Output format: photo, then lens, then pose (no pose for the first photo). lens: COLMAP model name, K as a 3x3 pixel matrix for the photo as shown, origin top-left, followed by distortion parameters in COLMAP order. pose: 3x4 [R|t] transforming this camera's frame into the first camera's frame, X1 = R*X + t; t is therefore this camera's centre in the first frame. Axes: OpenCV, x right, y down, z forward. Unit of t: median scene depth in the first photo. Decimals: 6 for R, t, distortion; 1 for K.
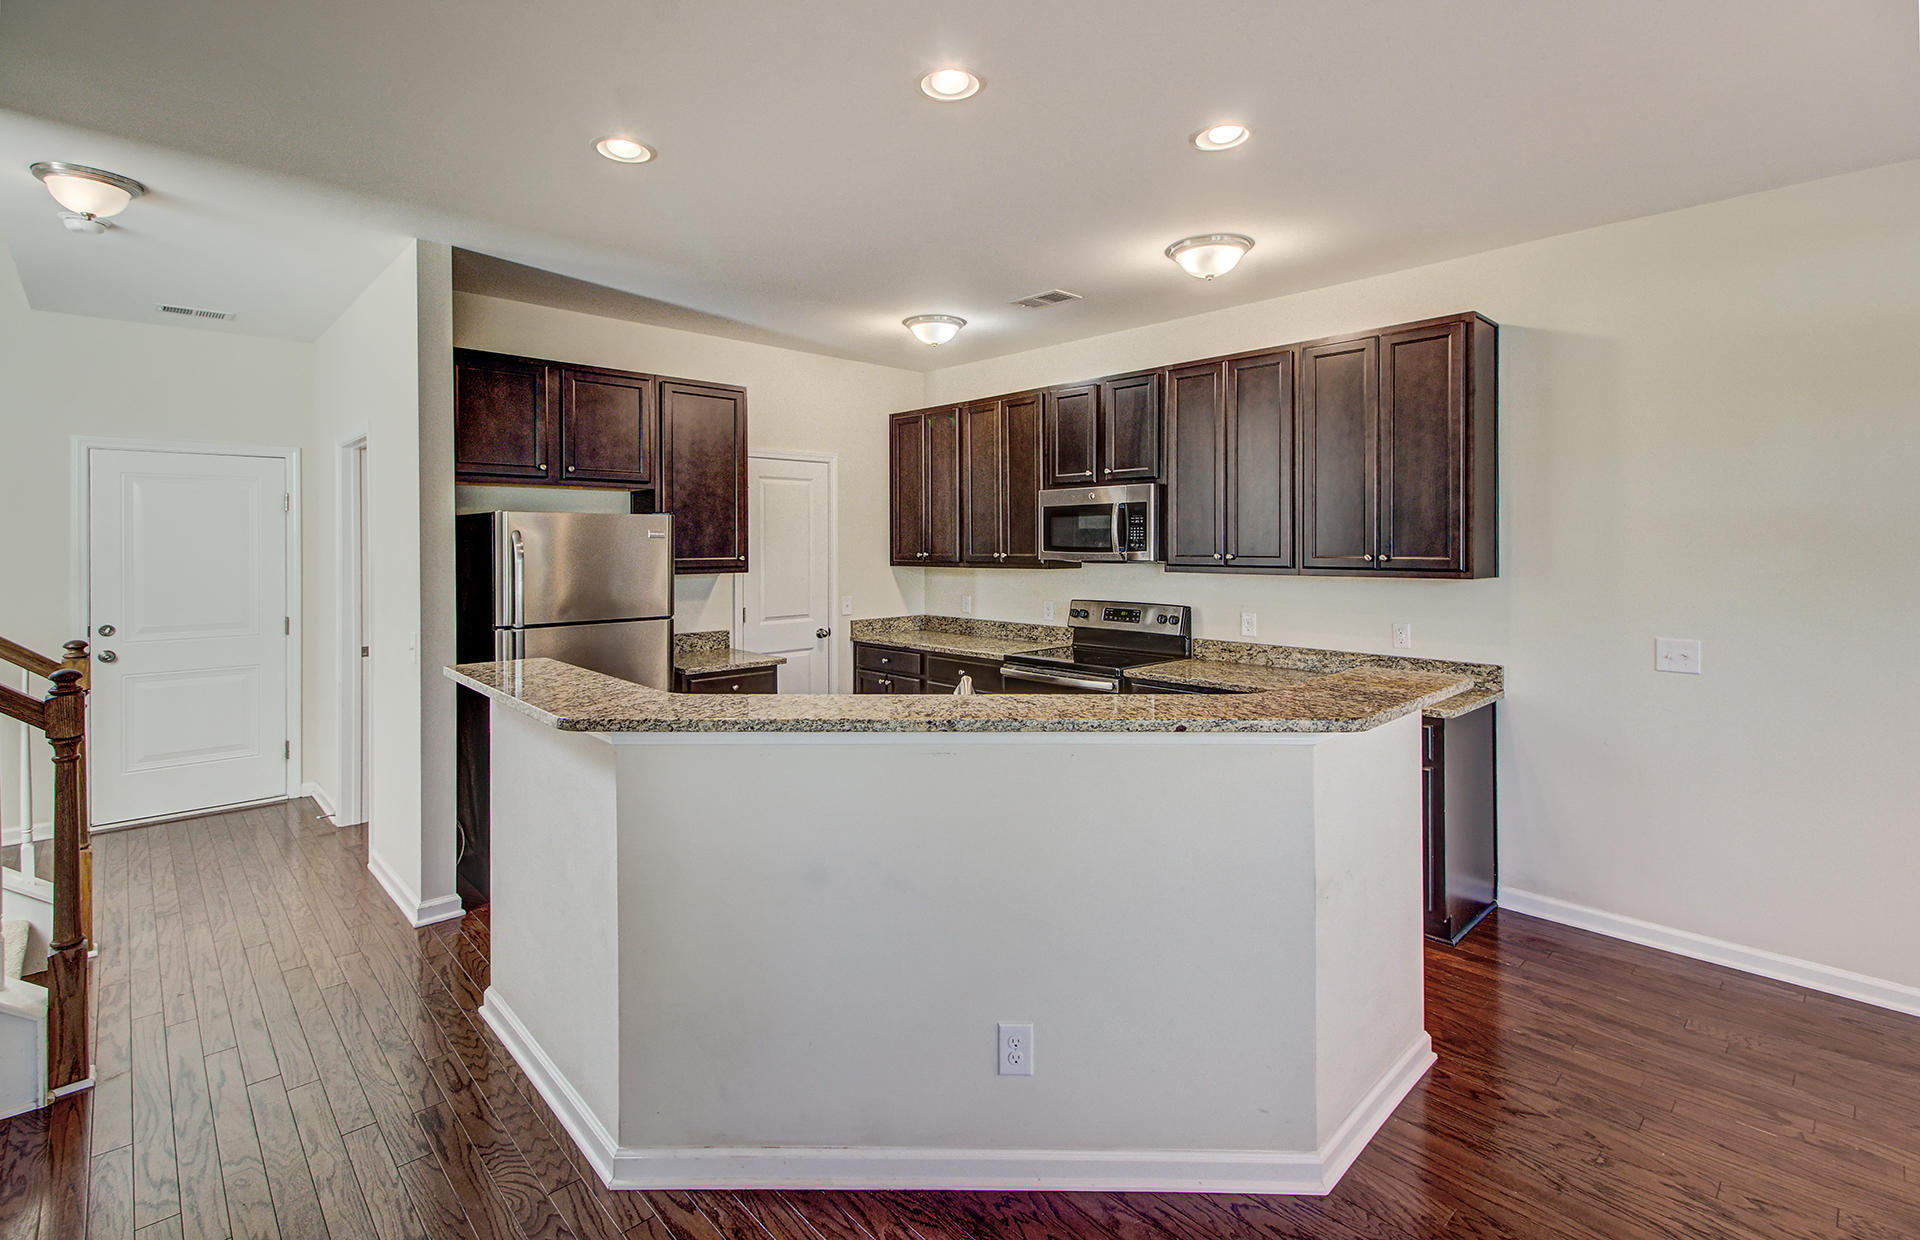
lens RADIAL K [[878.6, 0, 956.5], [0, 878.6, 542.4], [0, 0, 1]] dist [0.012007, -0.000854]
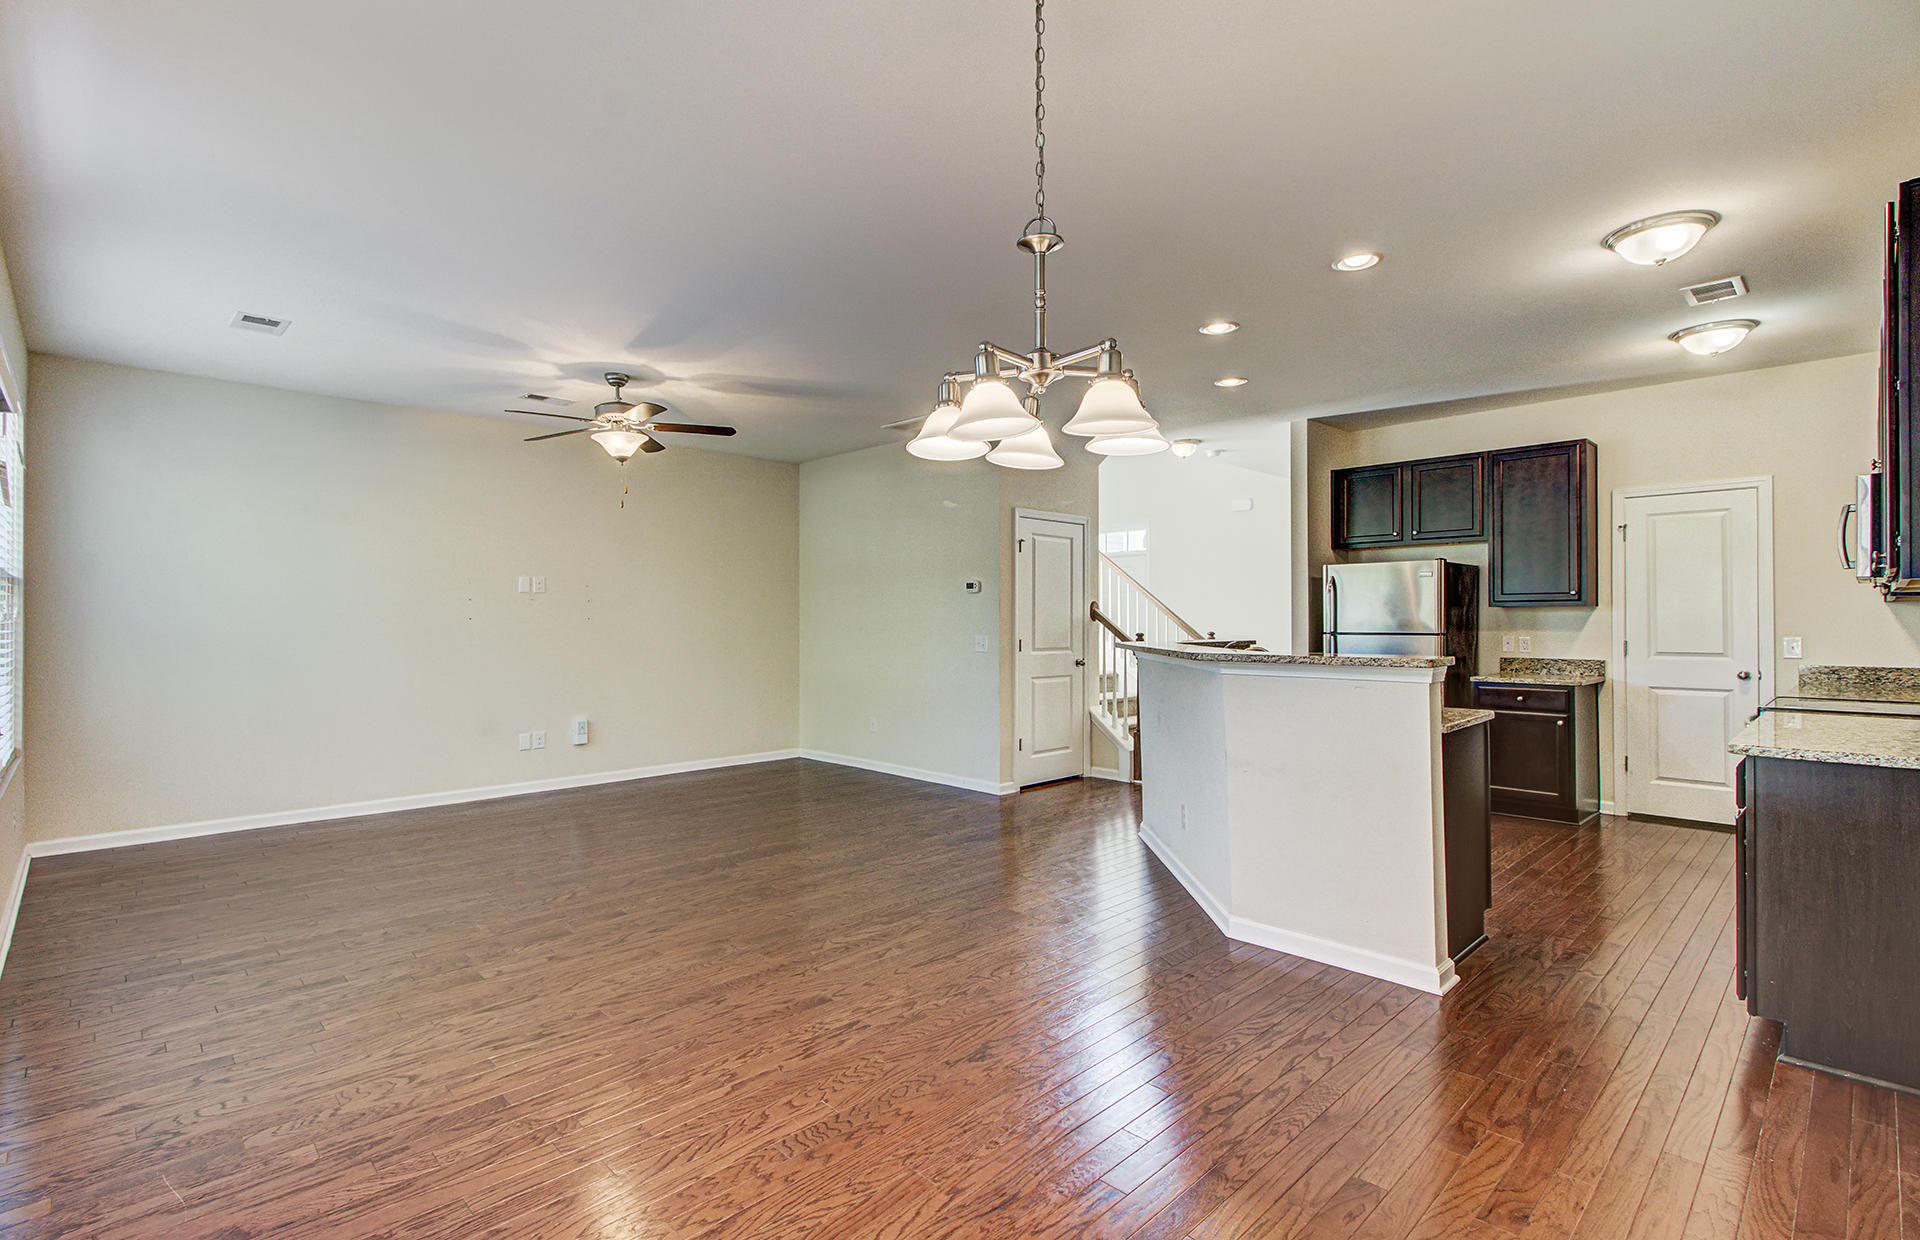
lens RADIAL K [[883.9, 0, 962.9], [0, 883.9, 612.8], [0, 0, 1]] dist [0.018632, -0.013987]
pose [[0.019775, -0.007427, -0.999777, 1.020754], [-0.000510, 0.999972, -0.007439, 0.059360], [0.999804, 0.000657, 0.019770, 0.222957]]
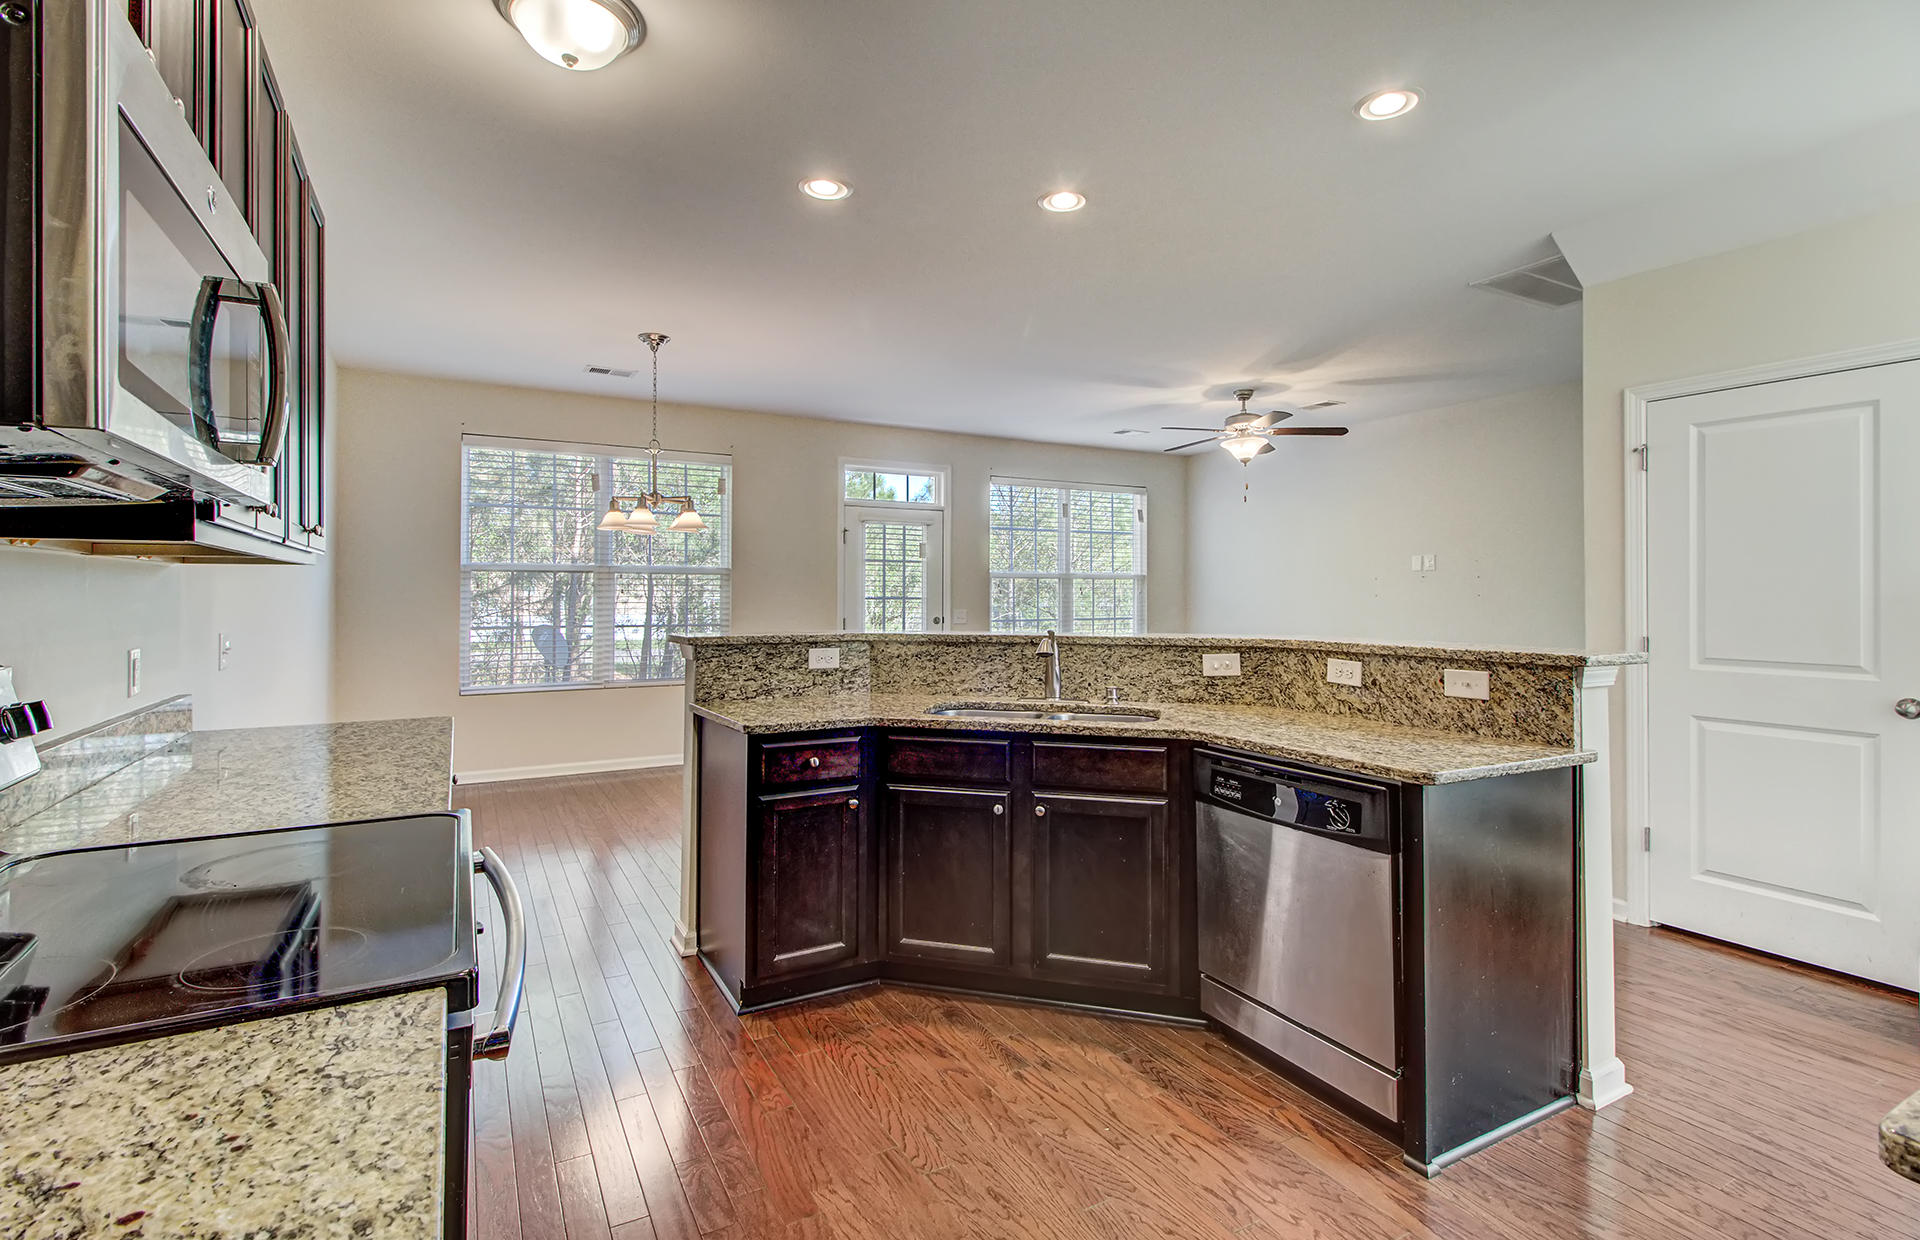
lens RADIAL K [[898.3, 0, 933.4], [0, 898.3, 590.8], [0, 0, 1]] dist [0.000945, -0.000586]
pose [[-0.963084, 0.002661, 0.269187, -0.106119], [0.001671, 0.999991, -0.003907, 0.054599], [-0.269195, -0.003312, -0.963080, 1.311481]]
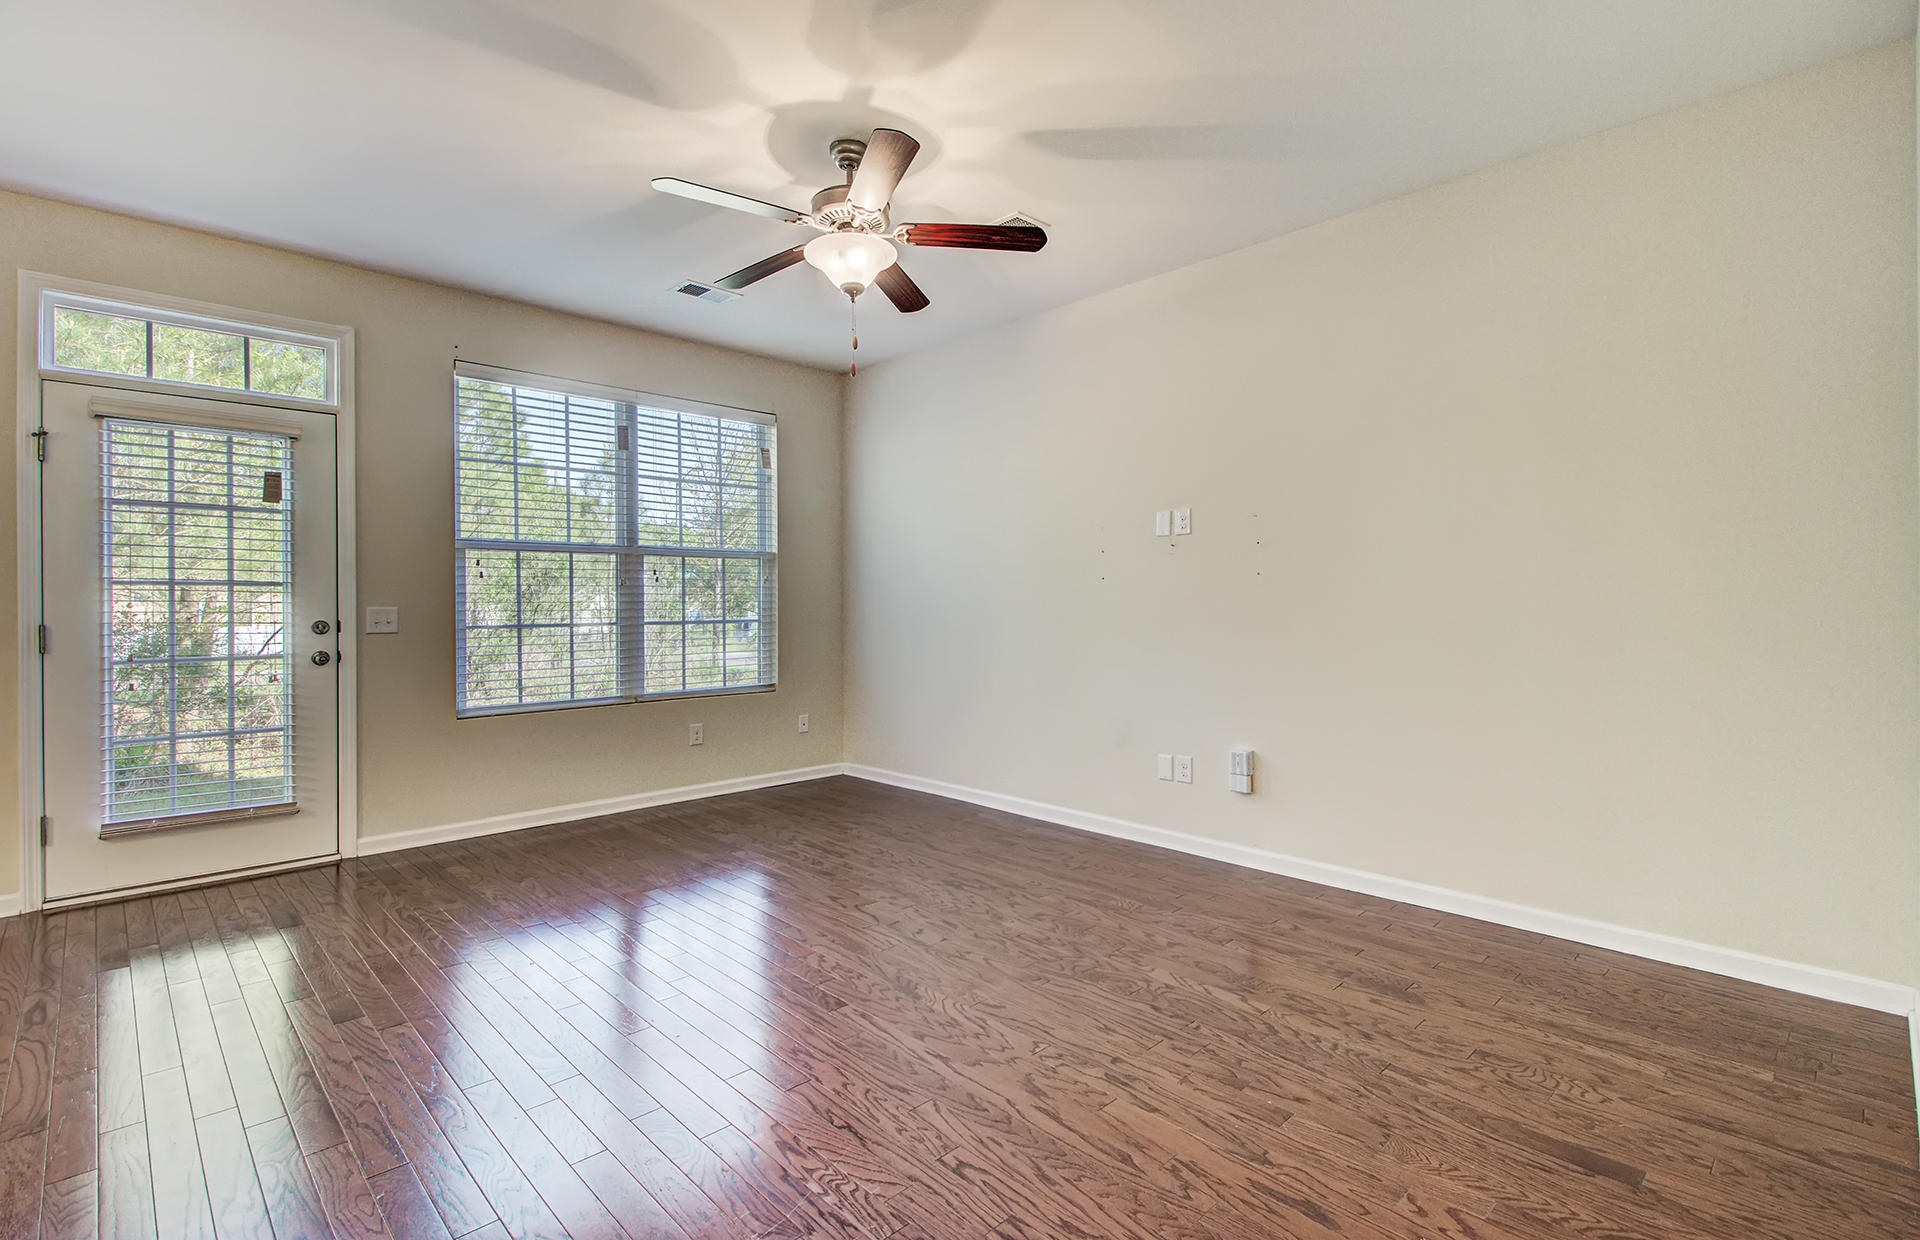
lens RADIAL K [[885.1, 0, 951.8], [0, 885.1, 607.2], [0, 0, 1]] dist [0.005828, -0.001223]
pose [[-0.999968, 0.006510, -0.004590, -0.274787], [0.006485, 0.999964, 0.005445, 0.085711], [0.004626, 0.005415, -0.999975, 0.477793]]
